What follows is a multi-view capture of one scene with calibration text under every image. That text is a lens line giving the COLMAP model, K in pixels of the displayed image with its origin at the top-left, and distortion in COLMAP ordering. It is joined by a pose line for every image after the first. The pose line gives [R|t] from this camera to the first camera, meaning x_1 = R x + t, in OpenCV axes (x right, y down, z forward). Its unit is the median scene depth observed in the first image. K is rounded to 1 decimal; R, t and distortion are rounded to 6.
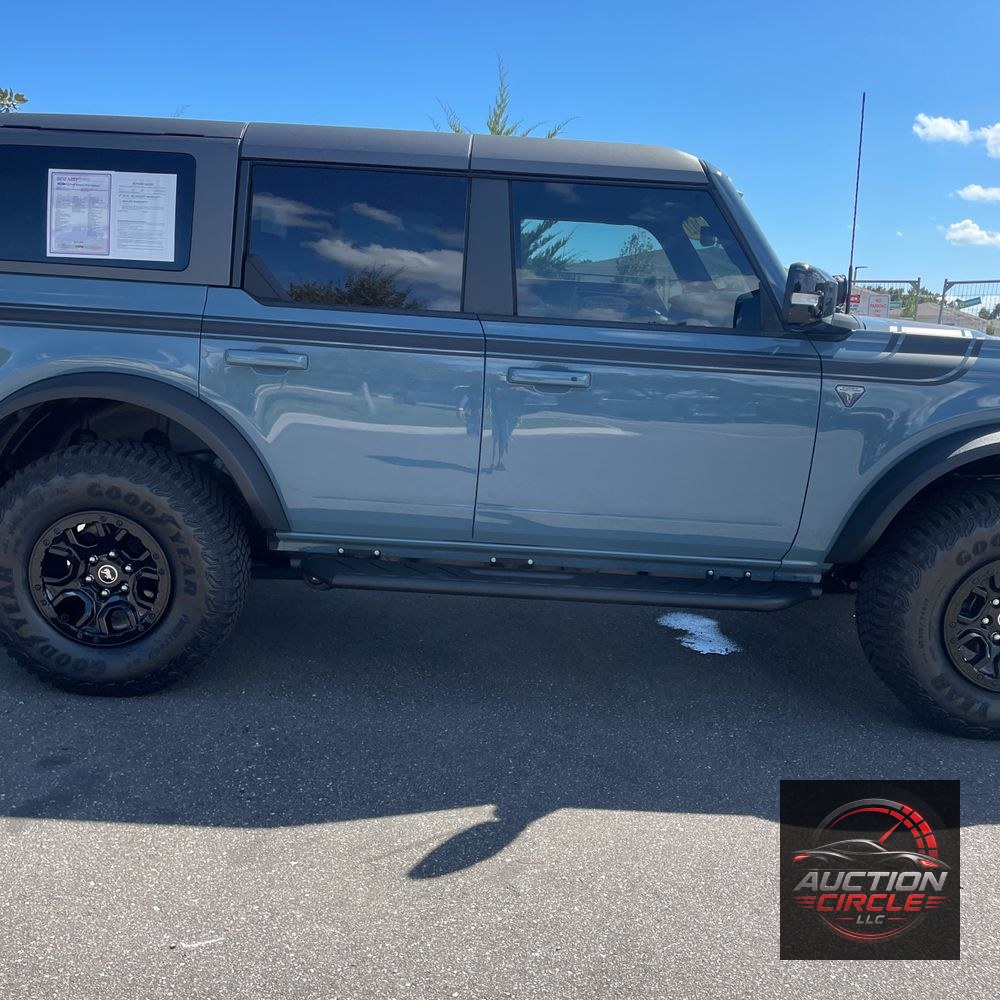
lens RADIAL K [[1012.8, 0, 485.5], [0, 1012.8, 499.7], [0, 0, 1]] dist [0.037081, 0.000000]
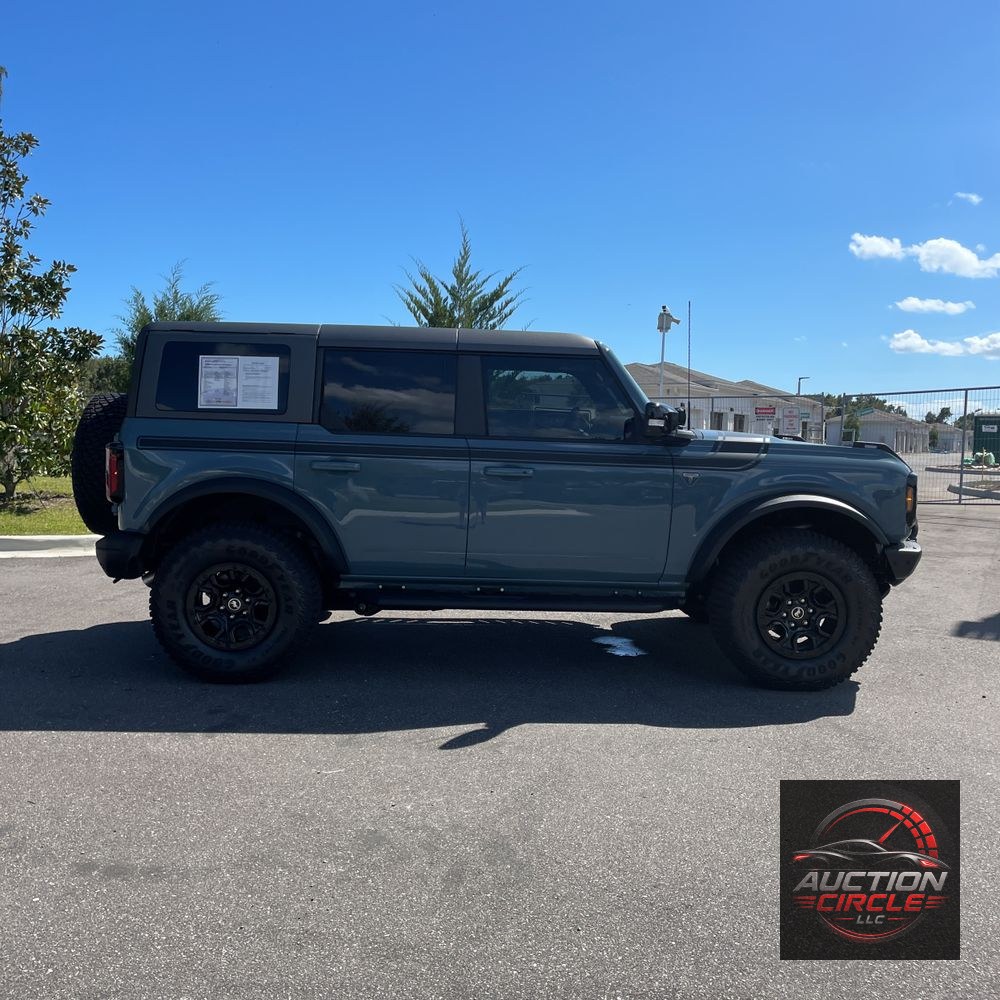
lens RADIAL K [[1012.8, 0, 489.6], [0, 1012.8, 490.6], [0, 0, 1]] dist [0.037081, 0.000000]
pose [[0.998913, -0.028238, 0.037081, -0.030372], [0.032465, 0.992381, -0.118851, 0.100214], [-0.033442, 0.119926, 0.992219, -0.607725]]
